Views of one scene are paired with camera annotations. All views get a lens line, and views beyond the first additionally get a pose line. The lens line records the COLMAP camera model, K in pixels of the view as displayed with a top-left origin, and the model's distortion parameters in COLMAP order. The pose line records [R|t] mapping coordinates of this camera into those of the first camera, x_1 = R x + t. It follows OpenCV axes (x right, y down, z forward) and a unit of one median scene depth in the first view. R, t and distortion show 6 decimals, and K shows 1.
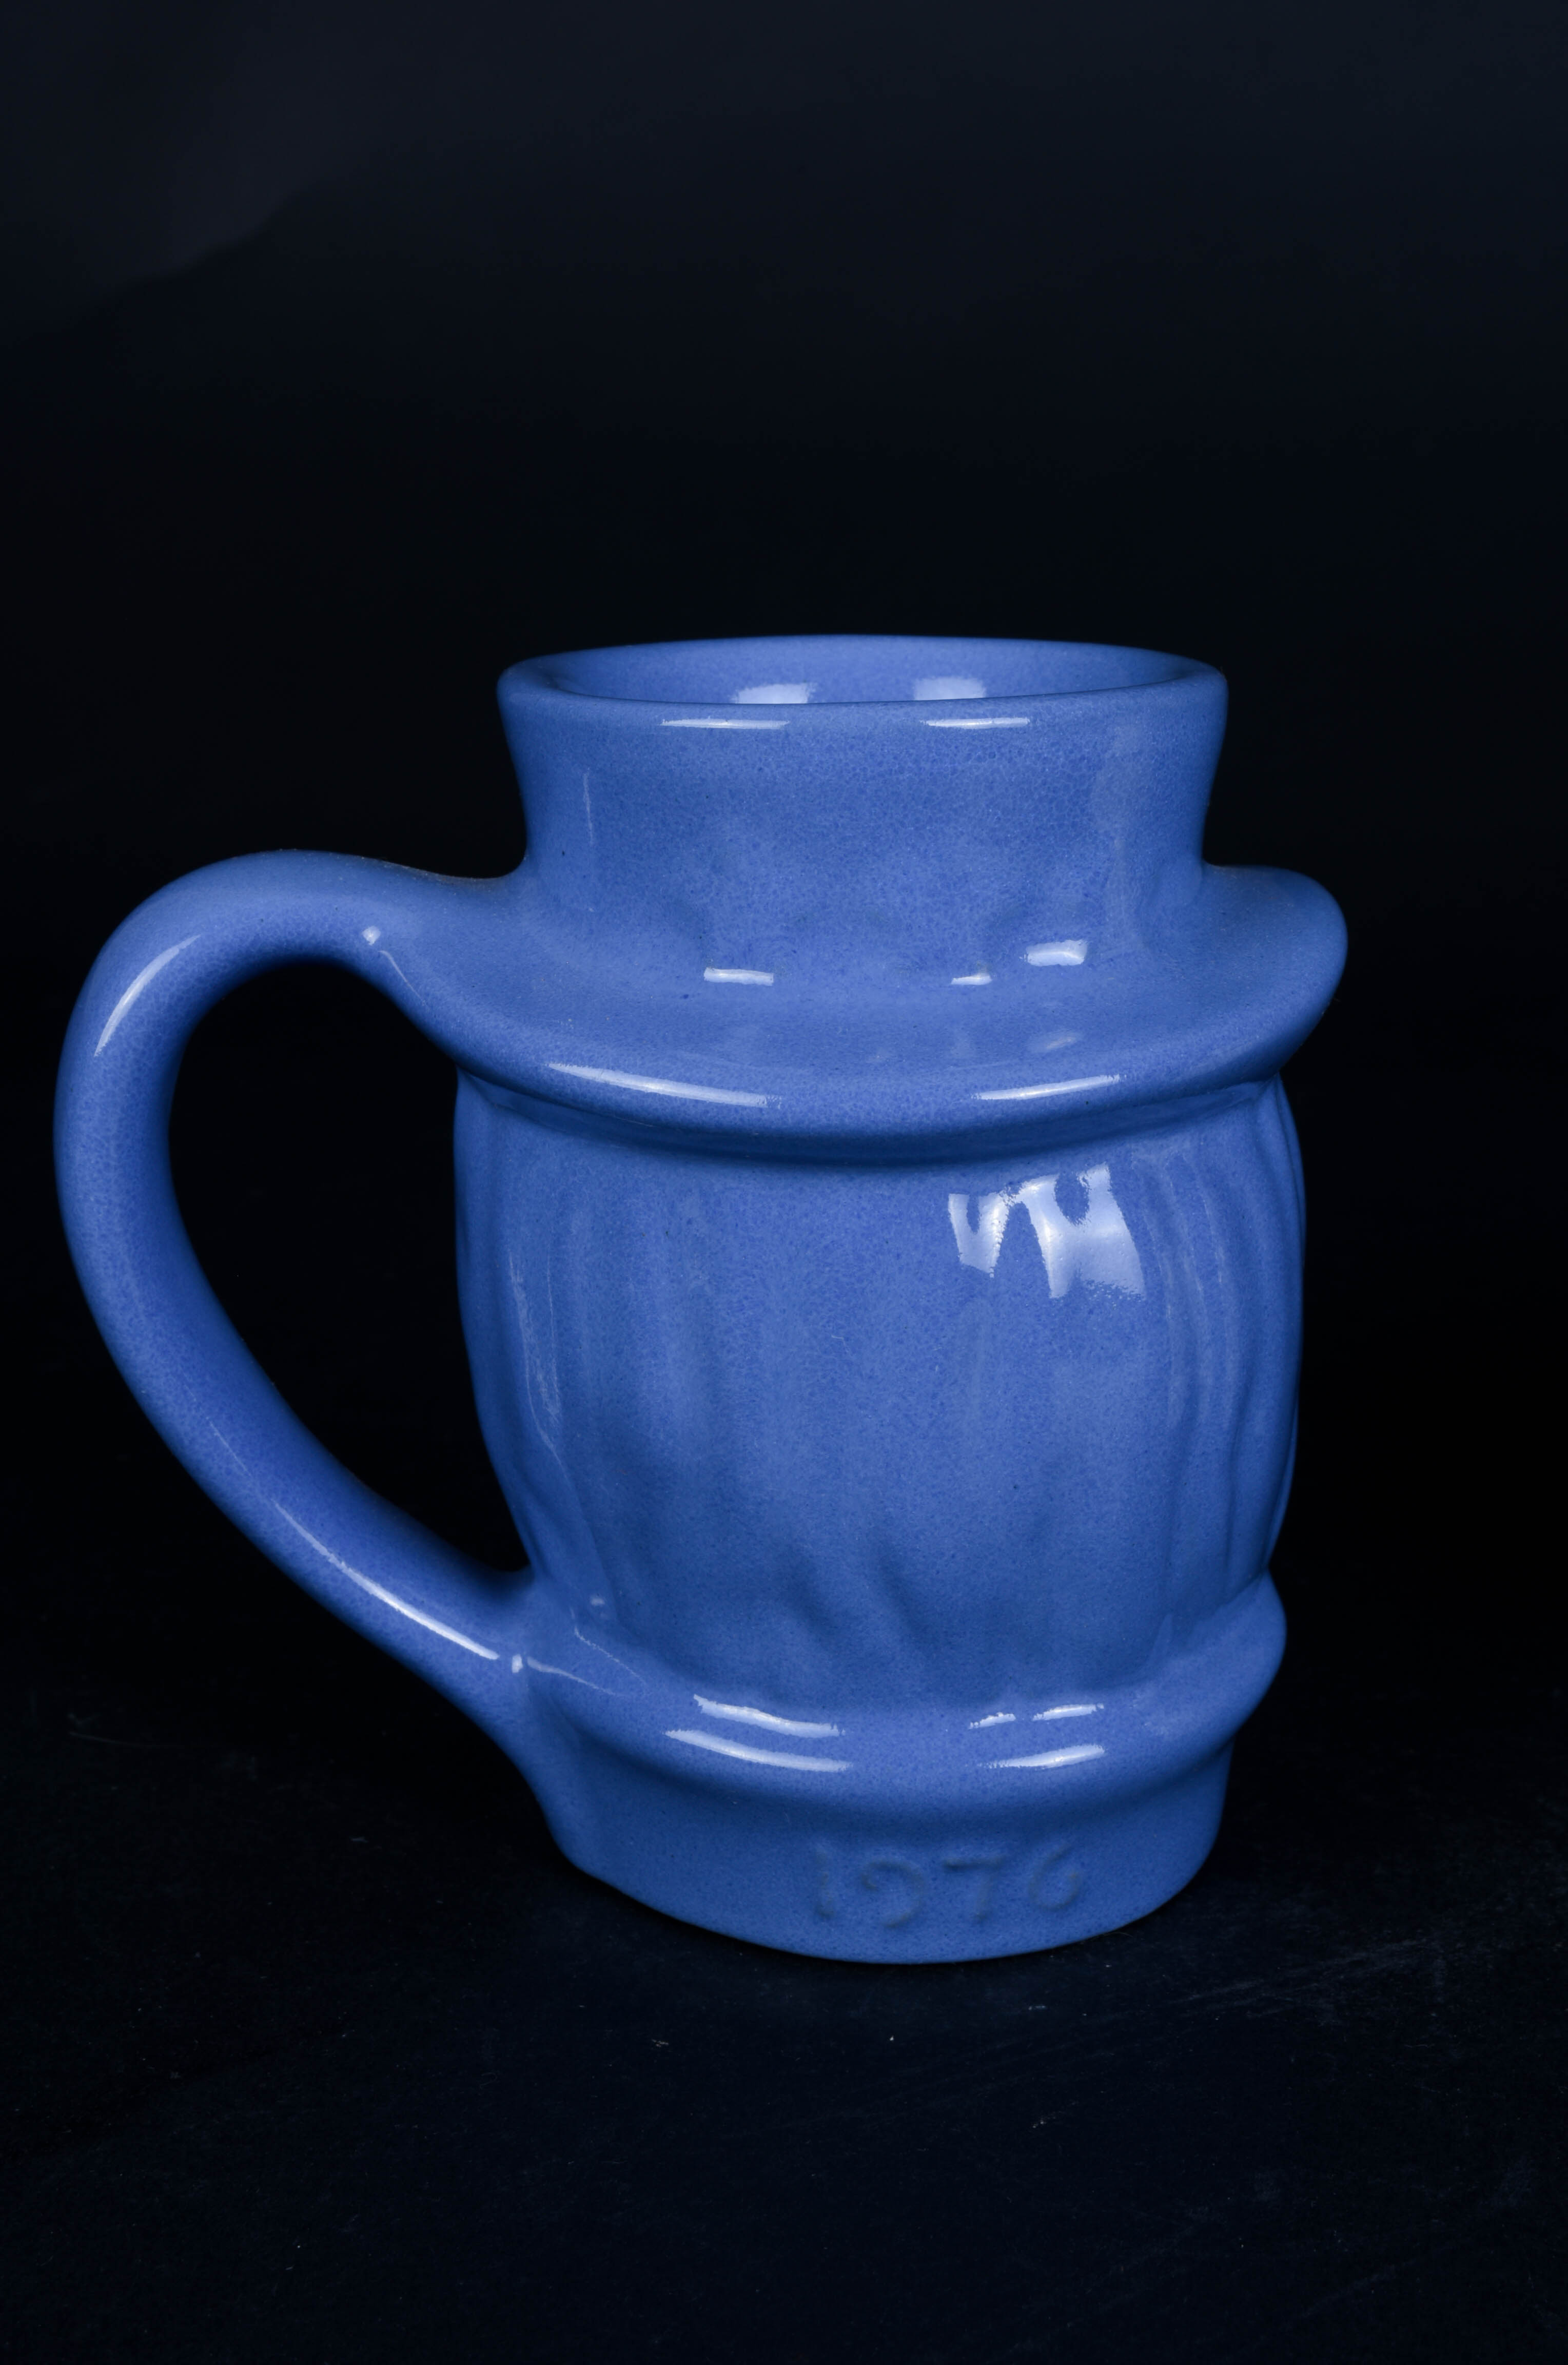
lens RADIAL K [[3608.7, 0, 784.0], [0, 3608.7, 1182.5], [0, 0, 1]] dist [0.014067, 0.028943]
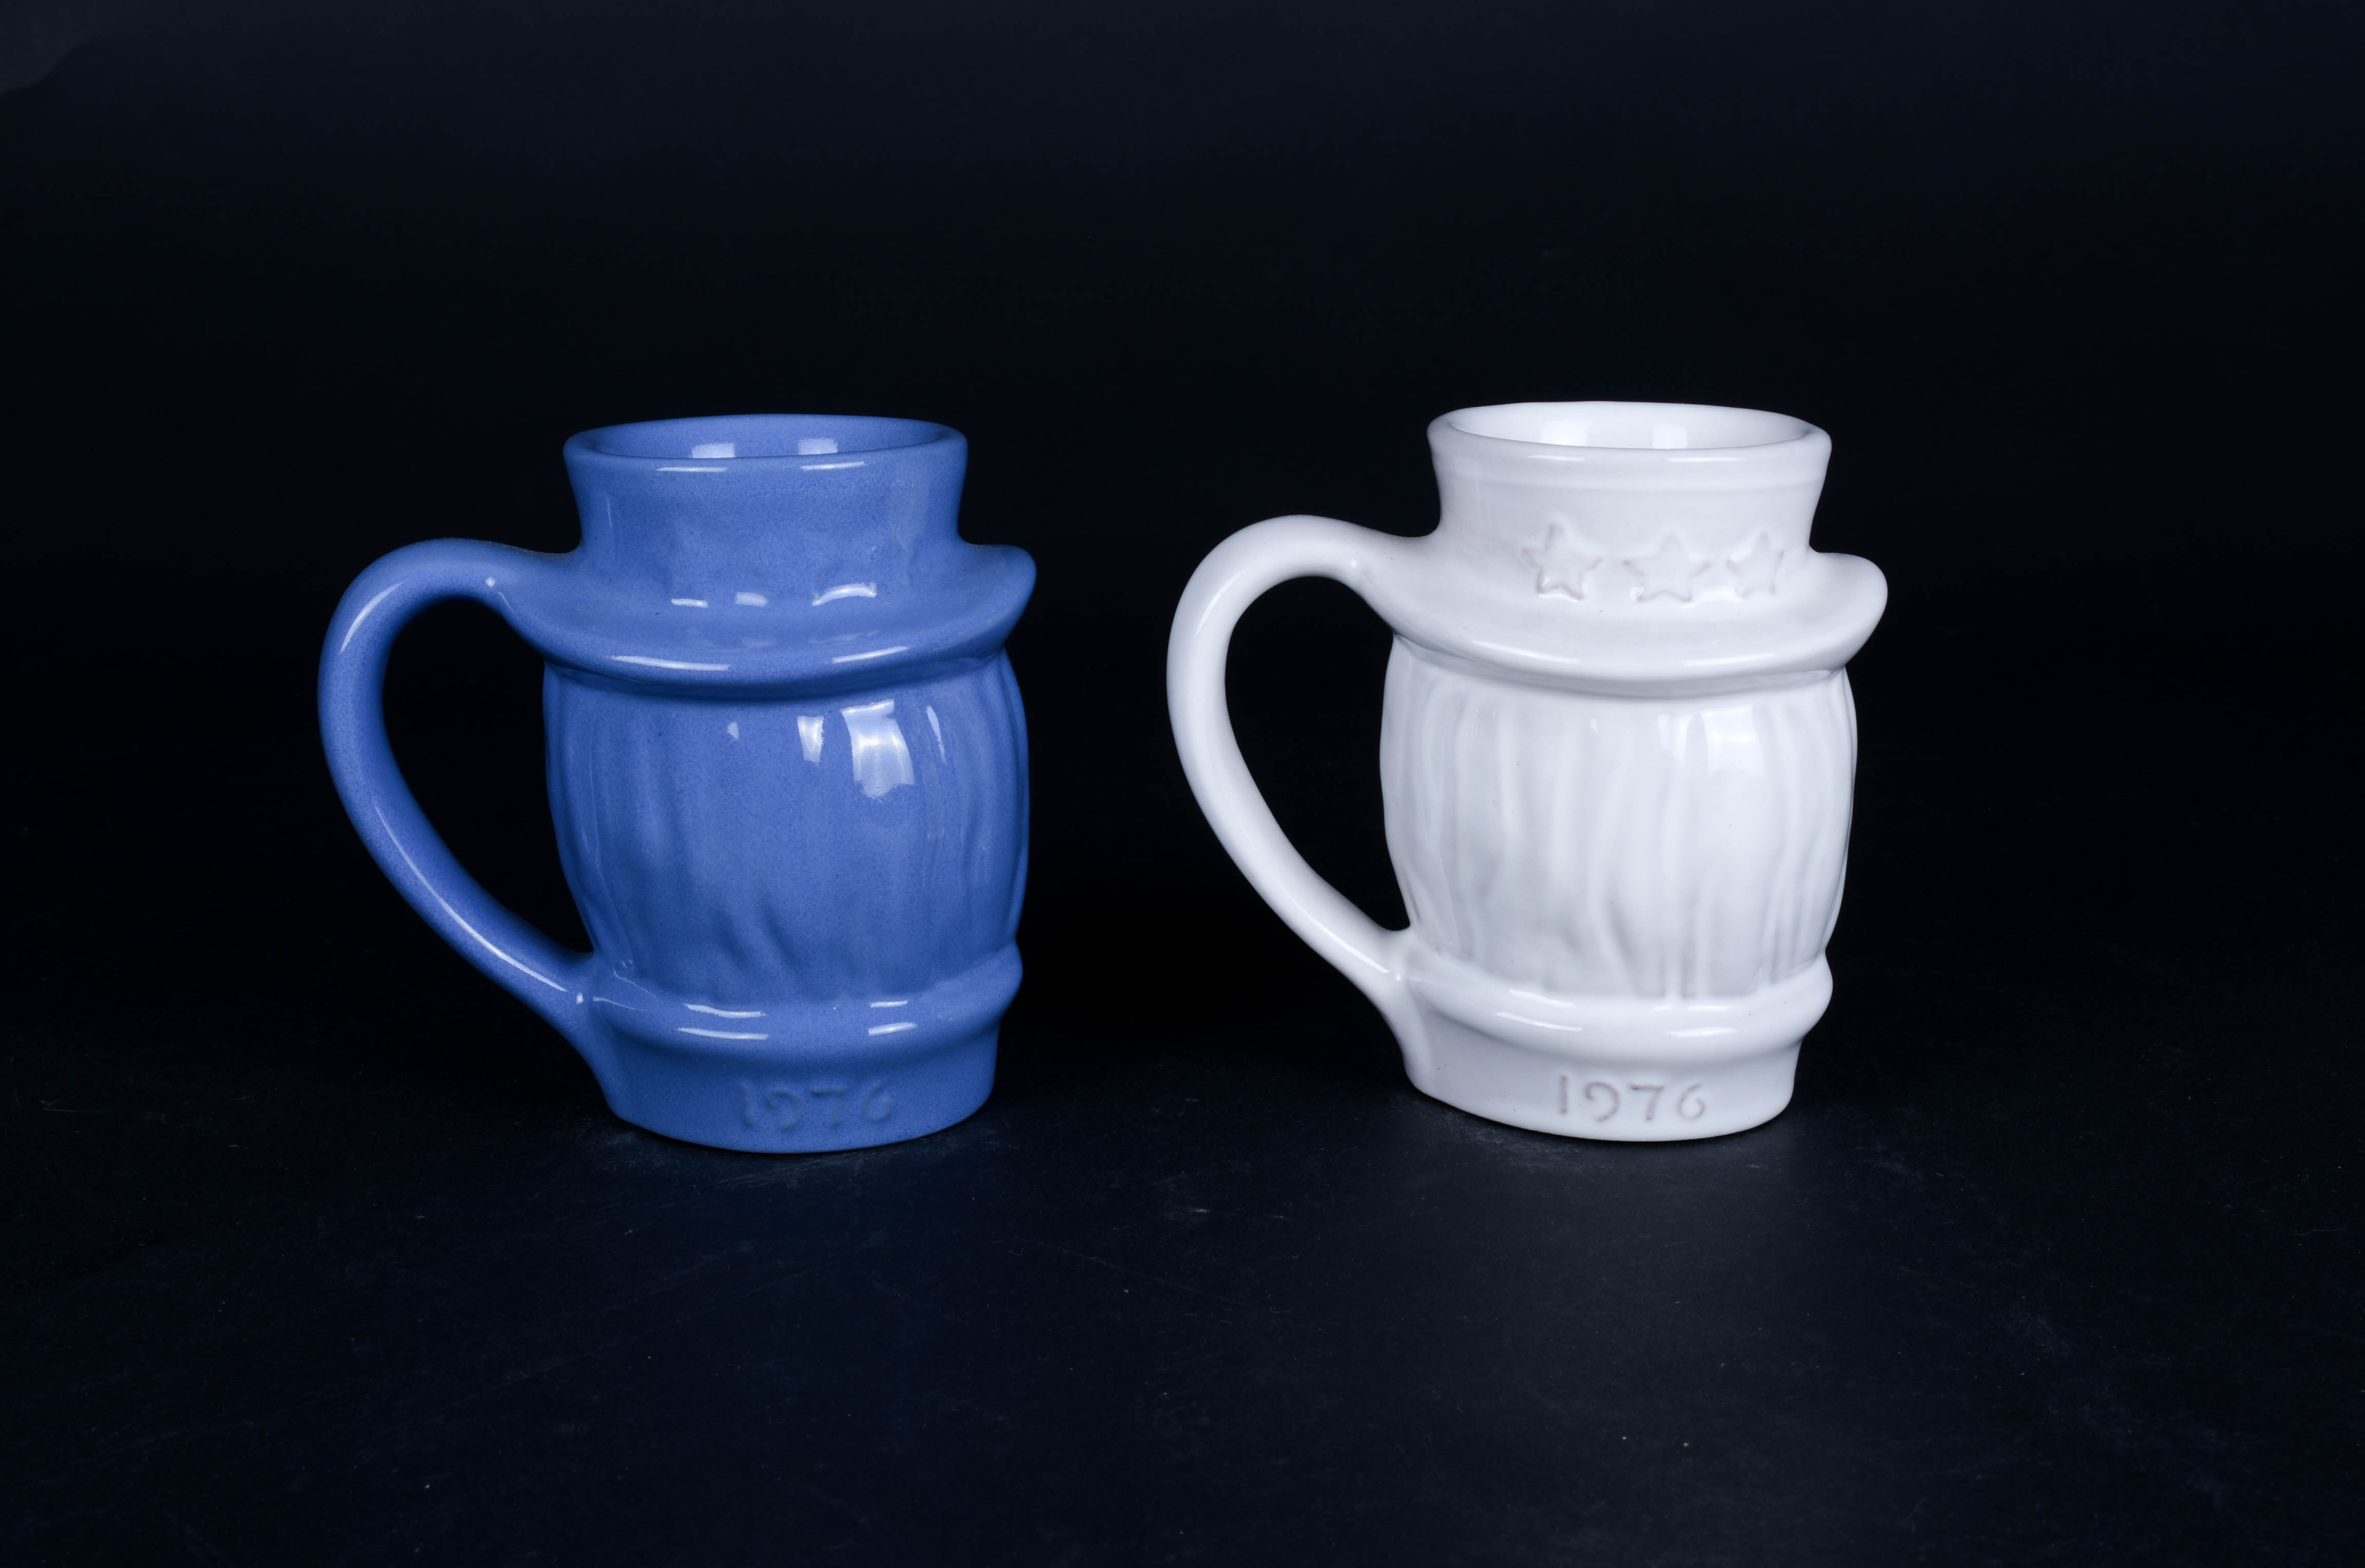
lens RADIAL K [[3599.0, 0, 1181.5], [0, 3599.0, 735.1], [0, 0, 1]] dist [-0.045581, -0.058195]
pose [[0.999298, -0.008888, 0.036393, 0.166078], [0.010396, 0.999087, -0.041442, 0.086243], [-0.035991, 0.041791, 0.998478, -0.819984]]
